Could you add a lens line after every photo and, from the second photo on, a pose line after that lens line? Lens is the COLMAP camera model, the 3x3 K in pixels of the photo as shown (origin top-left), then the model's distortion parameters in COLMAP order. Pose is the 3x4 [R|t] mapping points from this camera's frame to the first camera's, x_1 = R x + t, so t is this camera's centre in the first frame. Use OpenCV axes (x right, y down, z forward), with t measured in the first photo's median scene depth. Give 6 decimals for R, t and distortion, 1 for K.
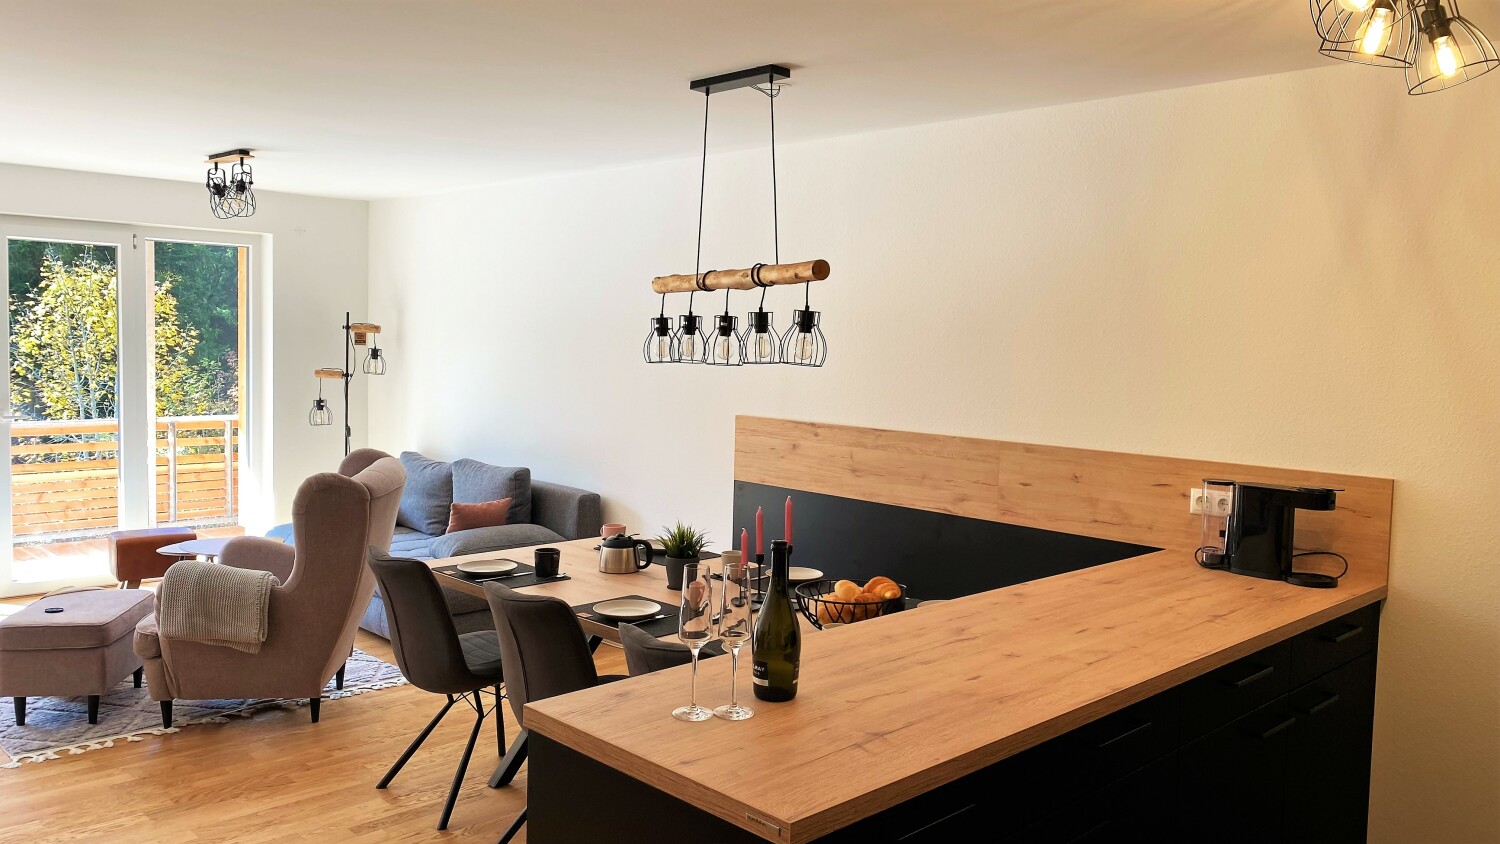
lens RADIAL K [[1137.3, 0, 756.4], [0, 1137.3, 415.2], [0, 0, 1]] dist [0.071216, -0.091984]
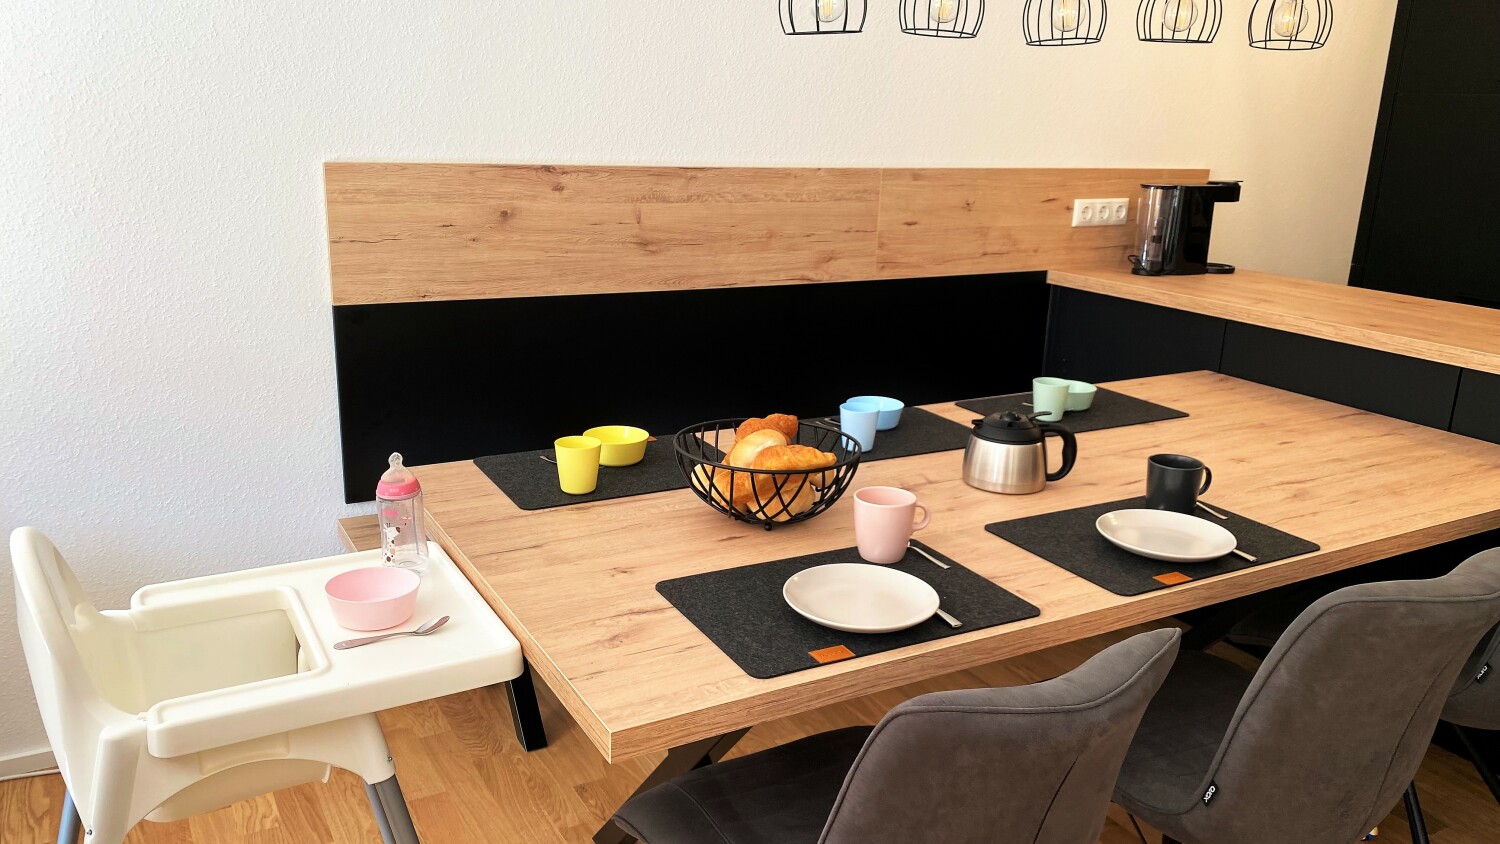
lens RADIAL K [[1137.3, 0, 768.6], [0, 1137.3, 434.9], [0, 0, 1]] dist [0.071216, -0.091984]
pose [[0.246098, -0.278394, 0.928403, -0.465502], [0.041802, 0.960020, 0.276793, -0.016730], [-0.968343, -0.029309, 0.247896, 0.766616]]
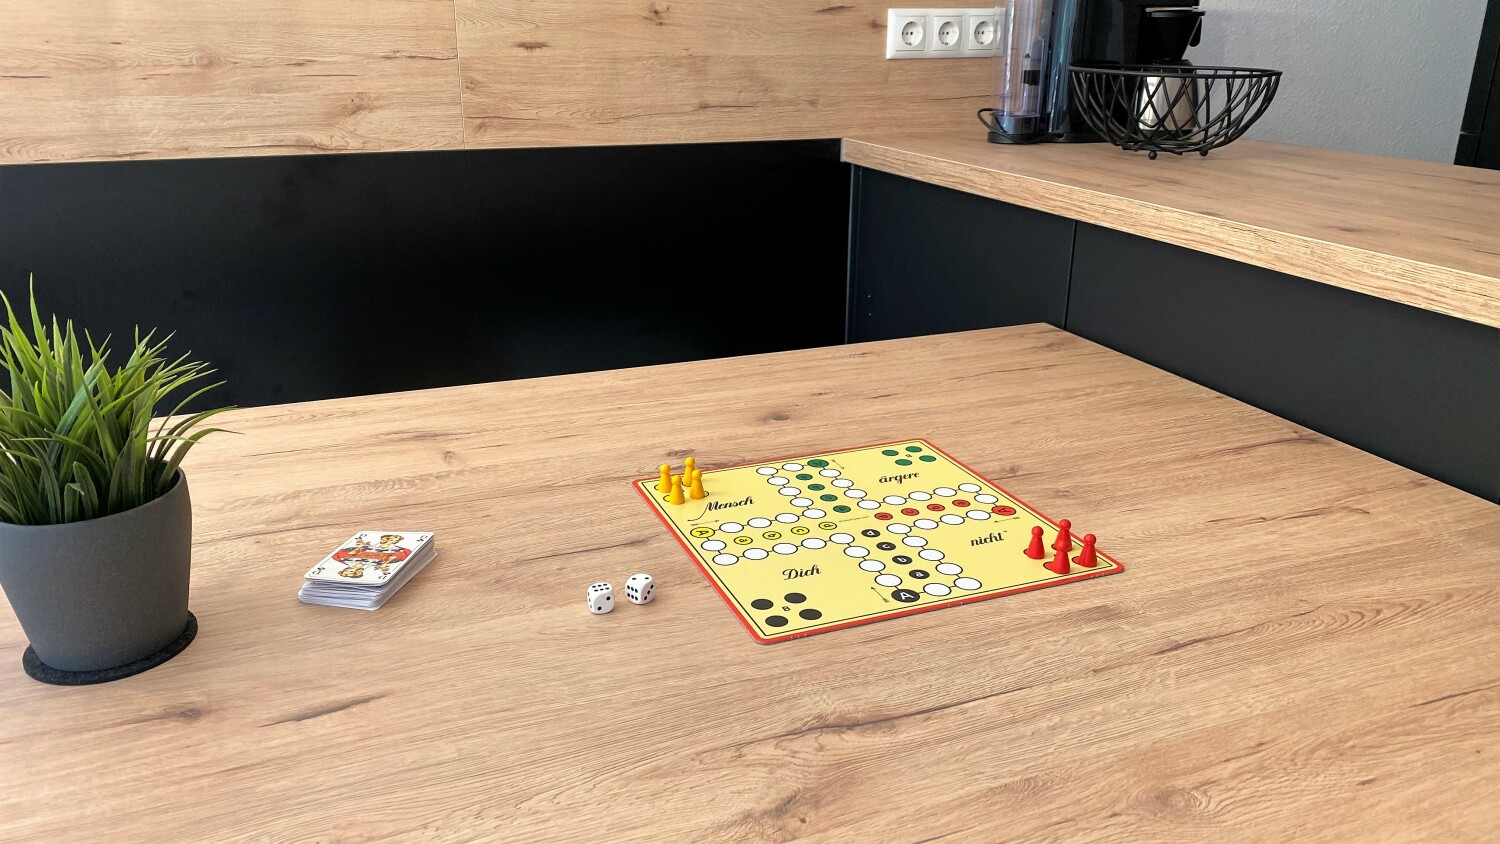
lens RADIAL K [[1137.3, 0, 743.7], [0, 1137.3, 426.8], [0, 0, 1]] dist [0.071216, -0.091984]
pose [[0.388314, -0.330100, 0.860375, -0.126509], [0.070223, 0.941526, 0.329542, 0.050442], [-0.918848, -0.067548, 0.388788, 0.642397]]
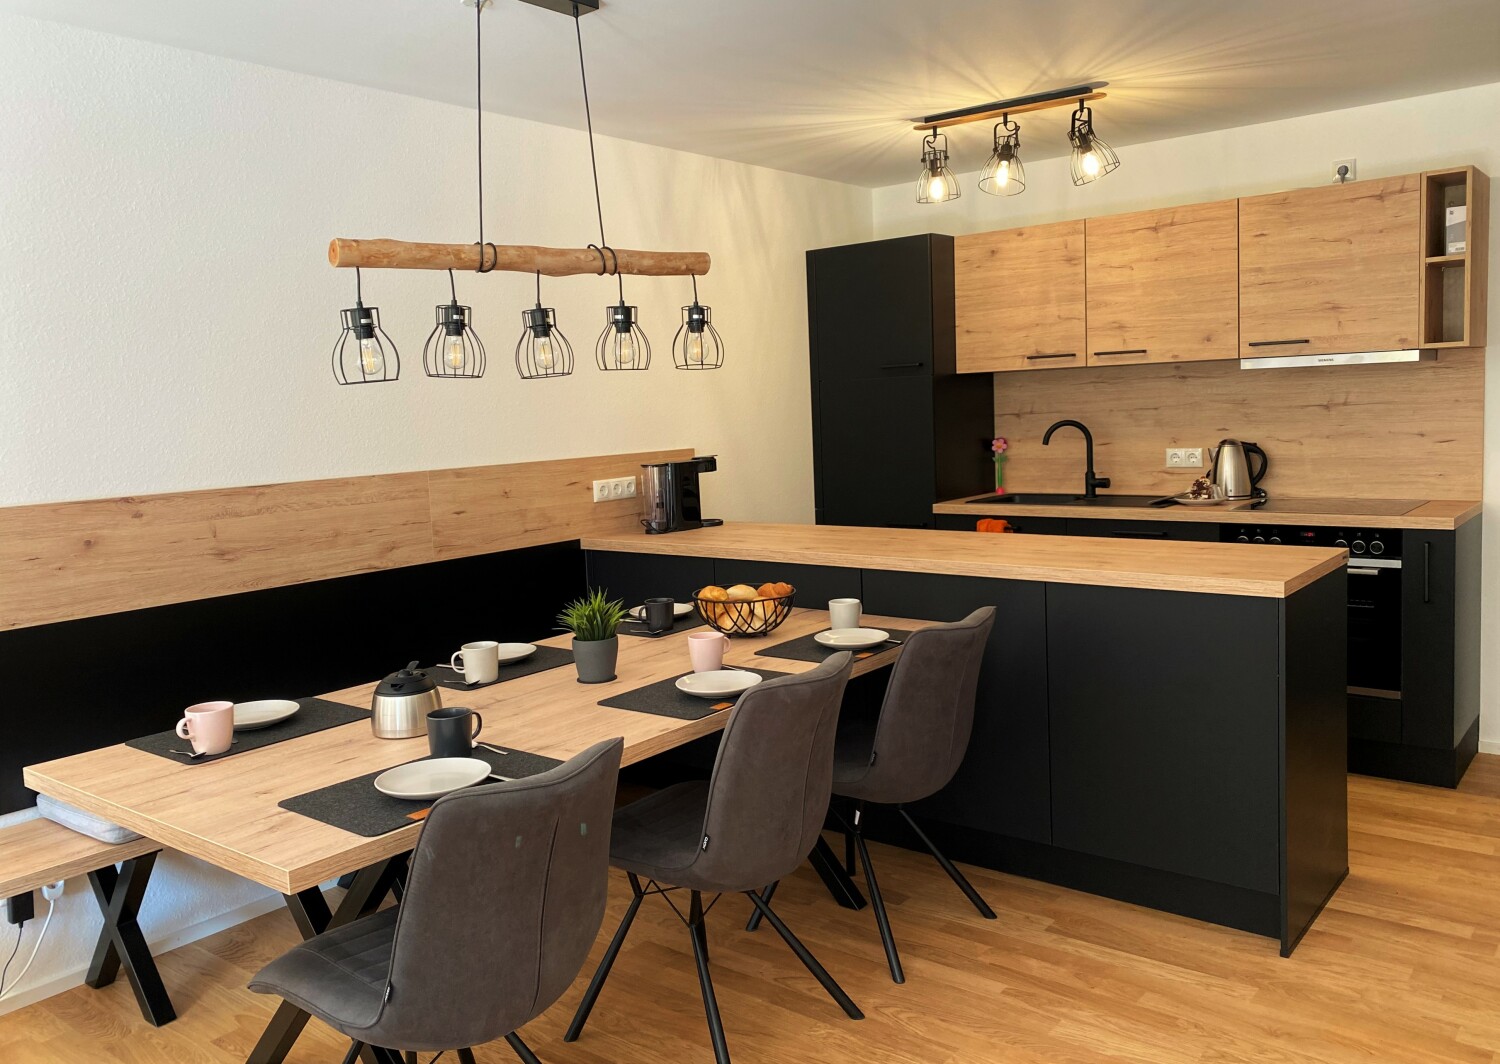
lens RADIAL K [[1184.1, 0, 763.1], [0, 1184.1, 495.7], [0, 0, 1]] dist [0.060178, -0.080316]
pose [[-0.130486, -0.096886, 0.986705, -0.638014], [0.111685, 0.987443, 0.111728, -0.028245], [-0.985140, 0.124779, -0.118027, 0.742593]]
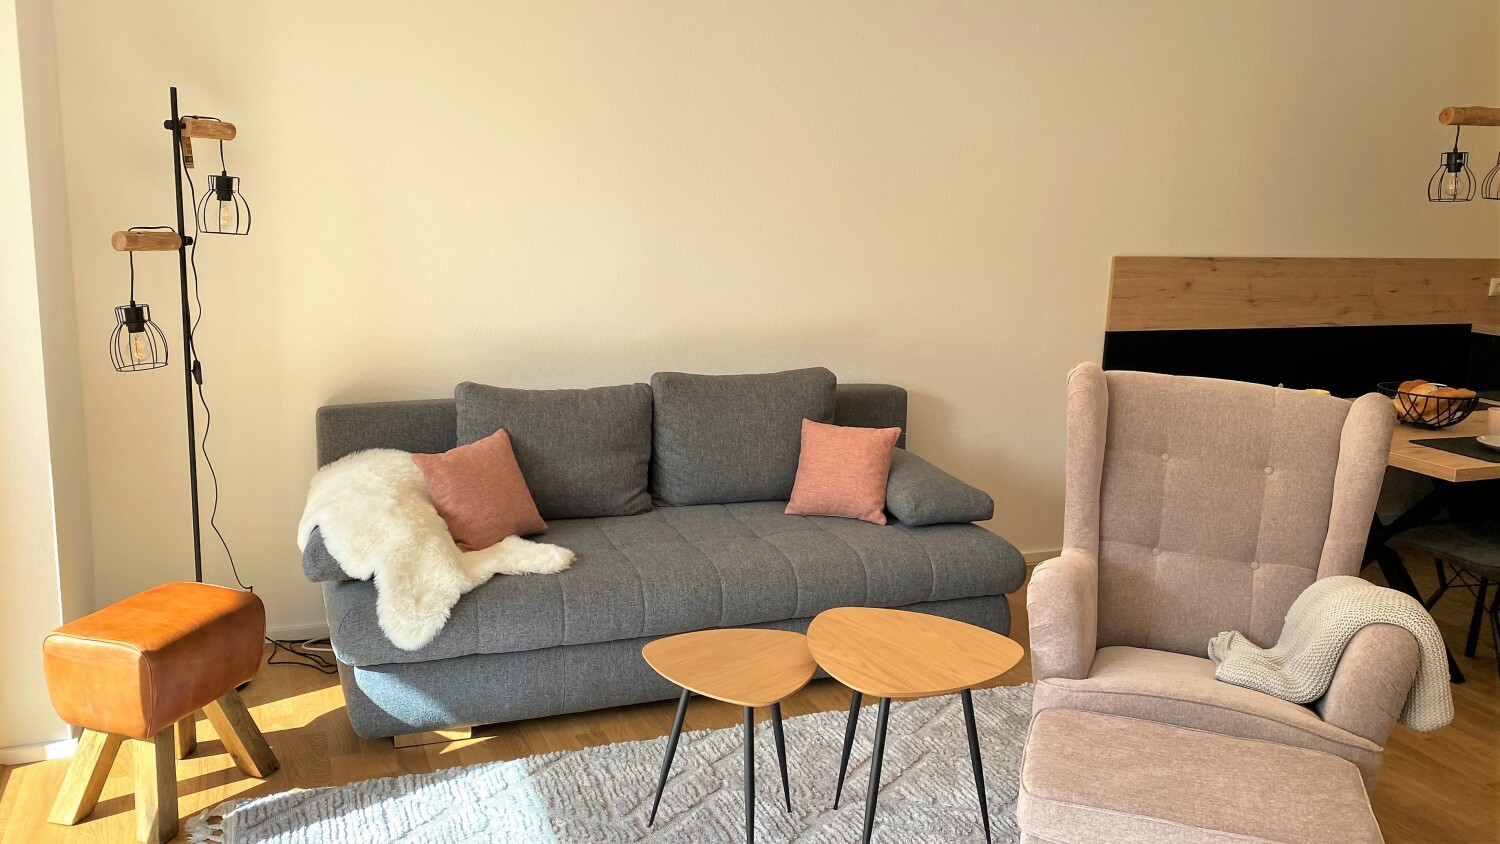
lens RADIAL K [[1180.6, 0, 751.9], [0, 1180.6, 421.7], [0, 0, 1]] dist [0.031332, -0.032923]
pose [[0.386094, -0.195687, 0.901464, -1.048904], [0.043392, 0.980011, 0.194153, -0.069966], [-0.921438, -0.035845, 0.386868, 0.971613]]
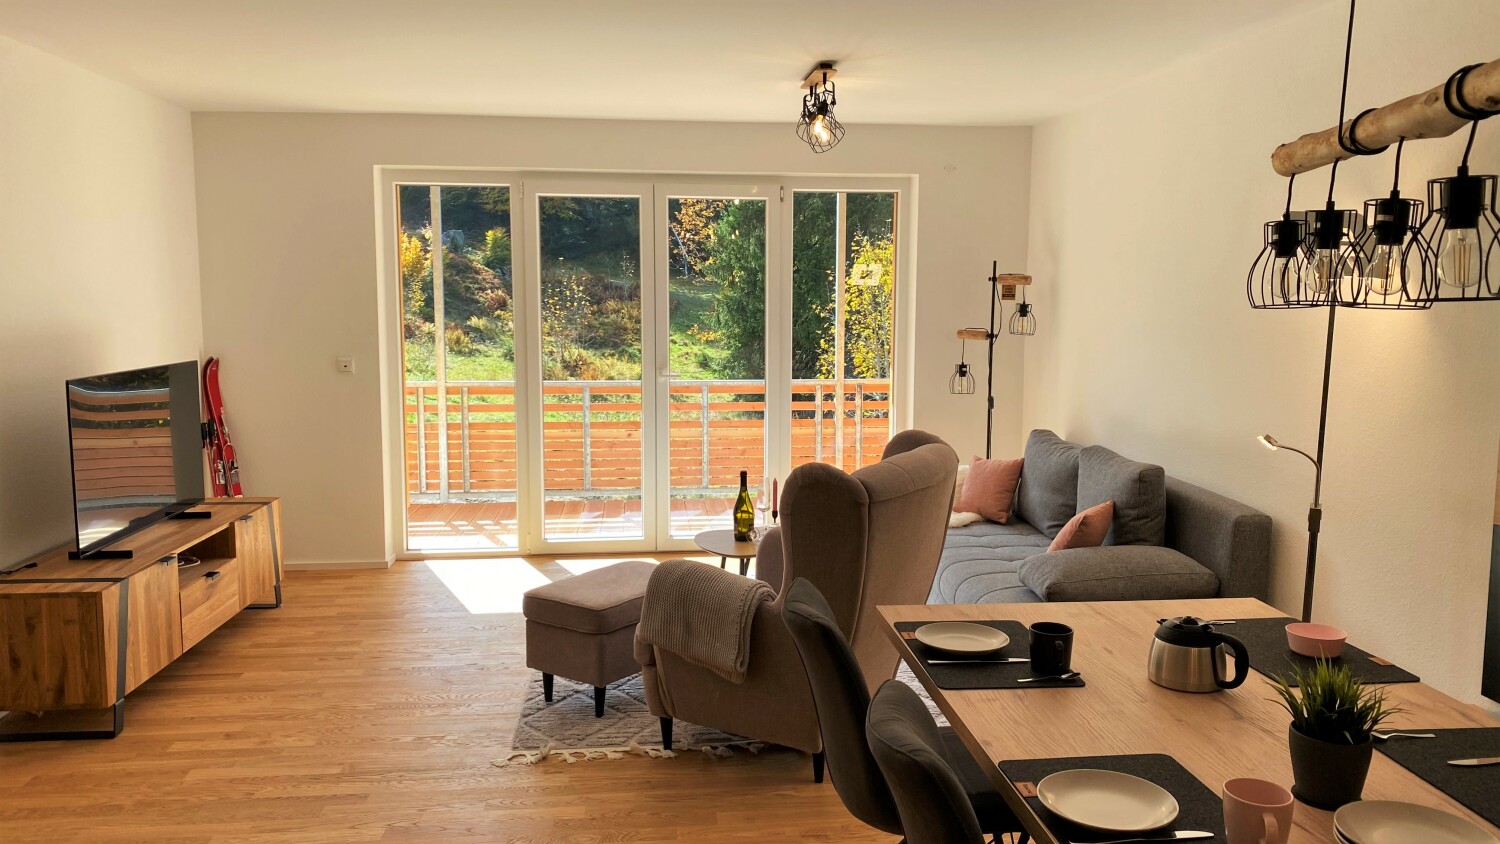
lens RADIAL K [[1137.3, 0, 762.0], [0, 1137.3, 409.7], [0, 0, 1]] dist [0.071216, -0.091984]
pose [[0.783570, 0.045250, -0.619654, 0.050326], [-0.029091, 0.998923, 0.036159, -0.009540], [0.620622, -0.010307, 0.784042, 0.362234]]
